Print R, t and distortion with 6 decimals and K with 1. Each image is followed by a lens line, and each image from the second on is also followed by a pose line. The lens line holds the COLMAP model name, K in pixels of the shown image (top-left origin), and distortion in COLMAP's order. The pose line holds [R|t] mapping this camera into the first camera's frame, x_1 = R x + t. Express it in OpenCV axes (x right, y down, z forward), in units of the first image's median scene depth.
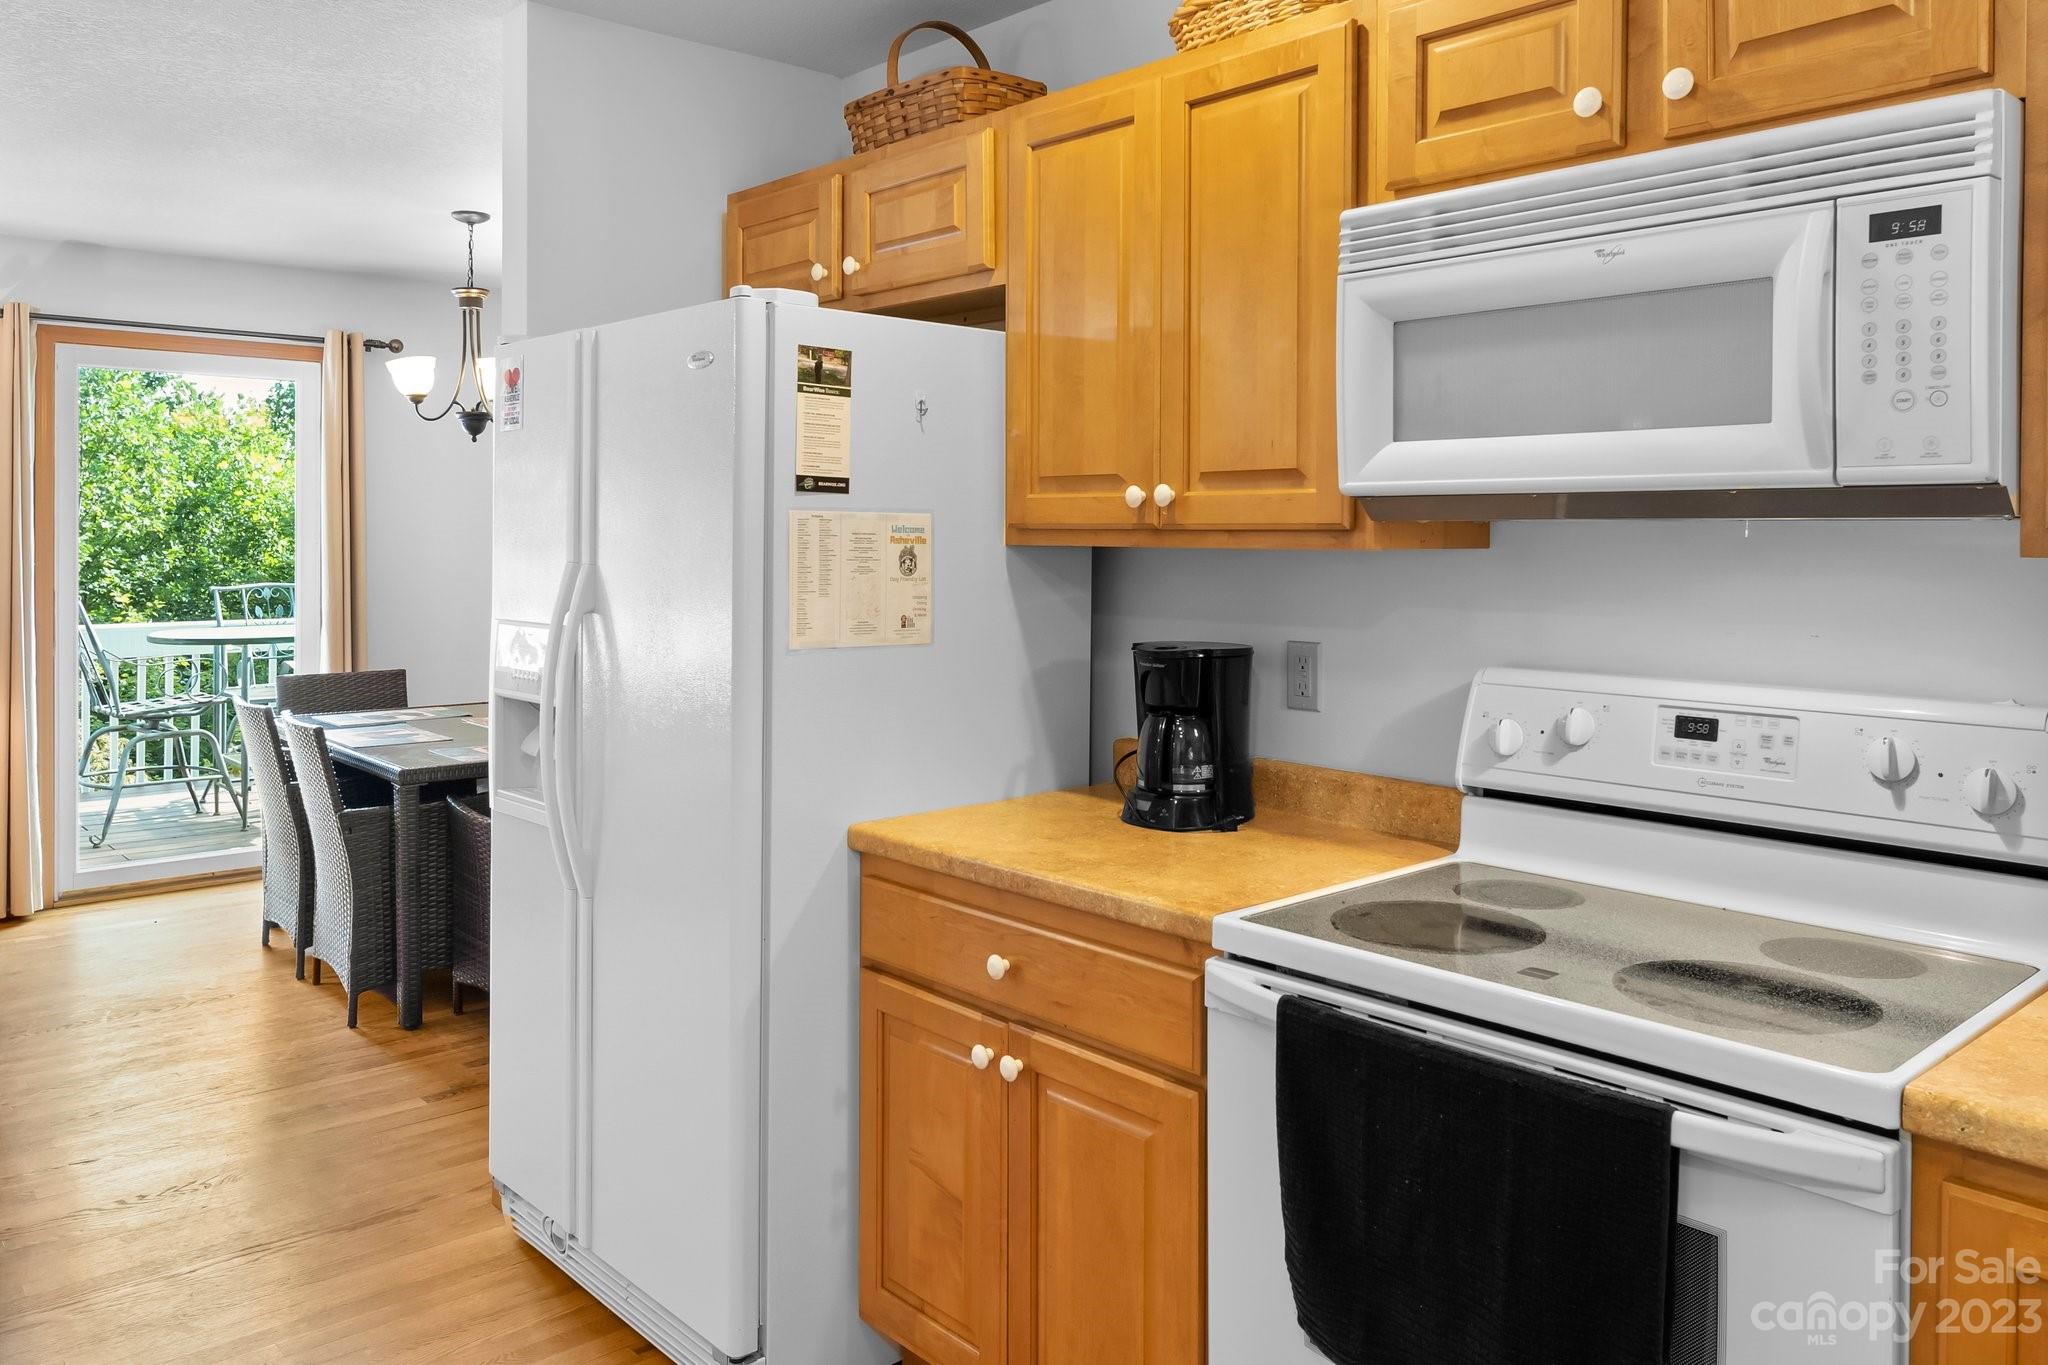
lens RADIAL K [[1513.0, 0, 1015.6], [0, 1513.0, 546.7], [0, 0, 1]] dist [-0.001716, -0.003254]
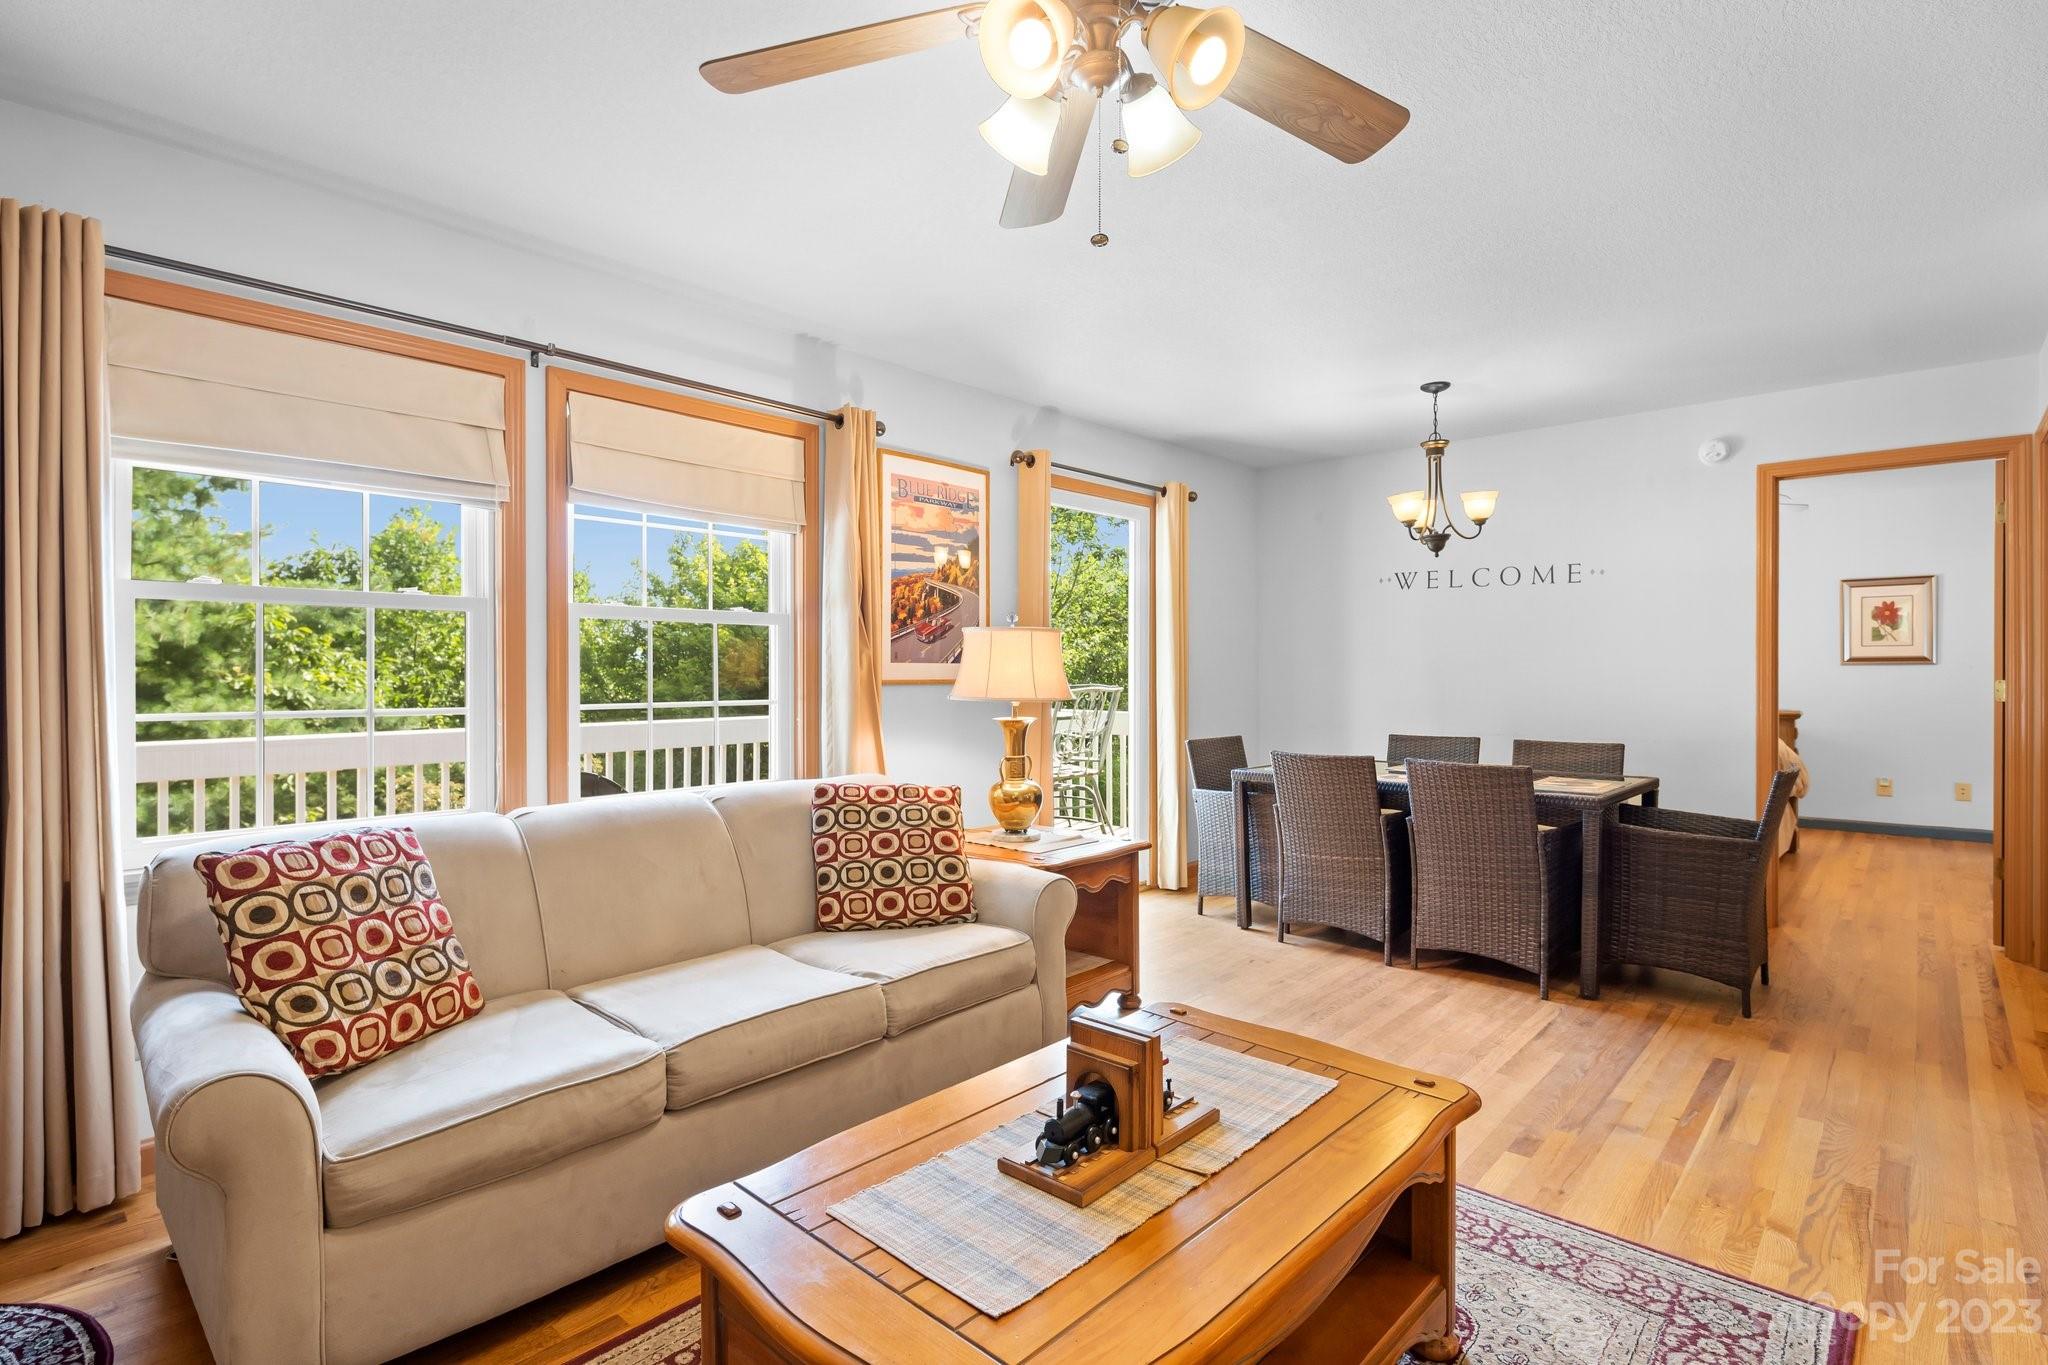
lens RADIAL K [[1001.9, 0, 1010.0], [0, 1001.9, 682.7], [0, 0, 1]] dist [0.002983, -0.003862]
pose [[0.995050, -0.010459, 0.098822, -2.084206], [0.010023, 0.999938, 0.004905, 0.083405], [-0.098867, -0.003890, 0.995093, 0.415879]]
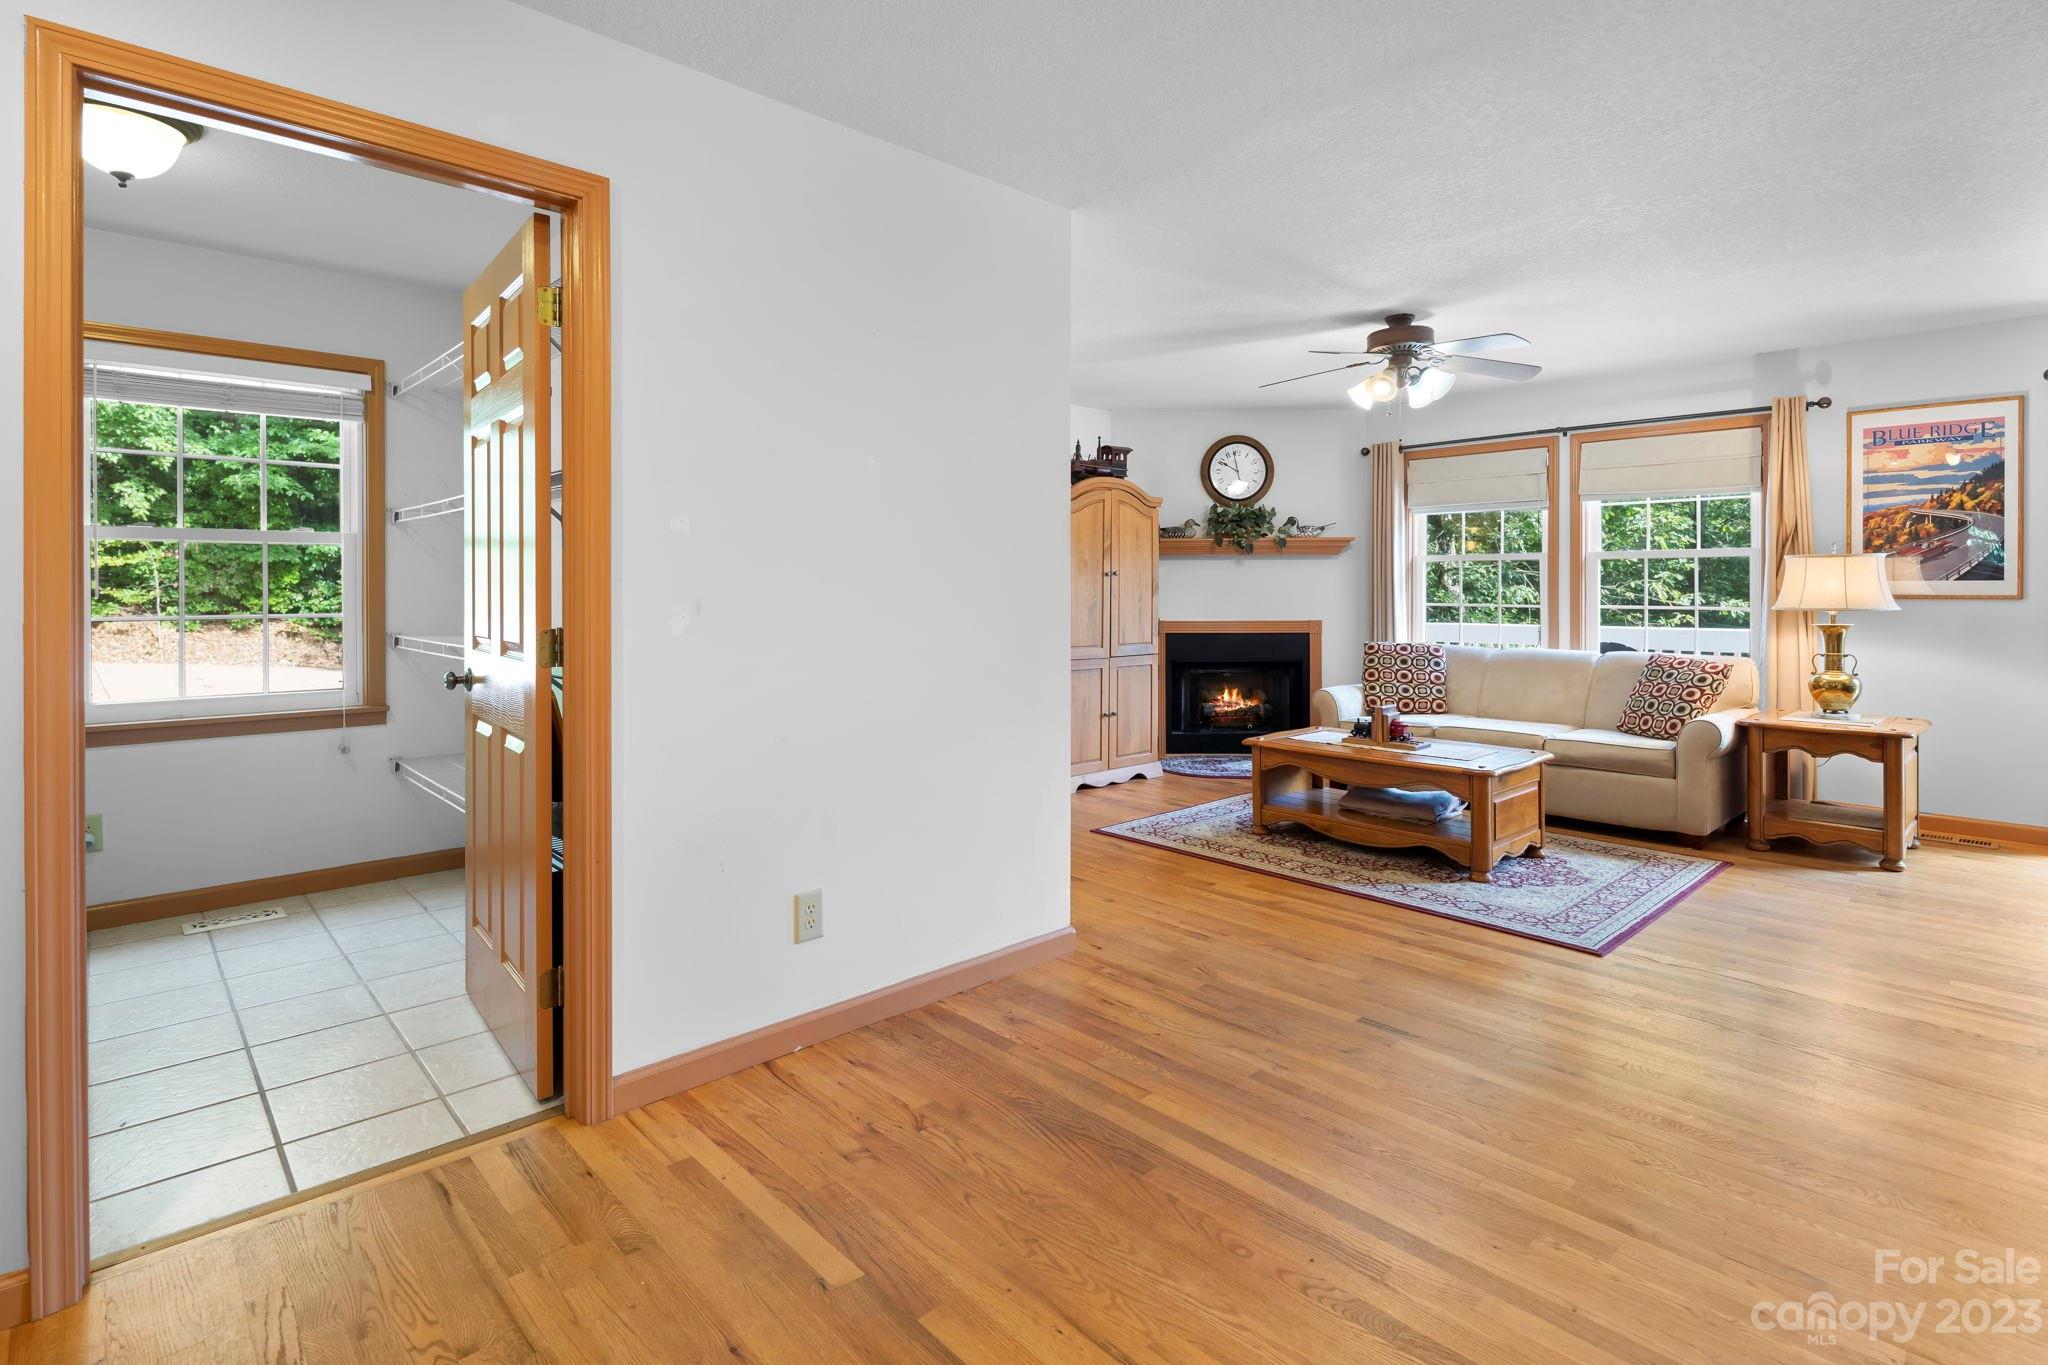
lens RADIAL K [[1001.2, 0, 1020.3], [0, 1001.2, 596.0], [0, 0, 1]] dist [0.005329, -0.002830]
pose [[0.019132, -0.000821, -0.999817, 0.399732], [-0.005380, 0.999985, -0.000924, 0.103466], [0.999802, 0.005397, 0.019128, 0.275636]]
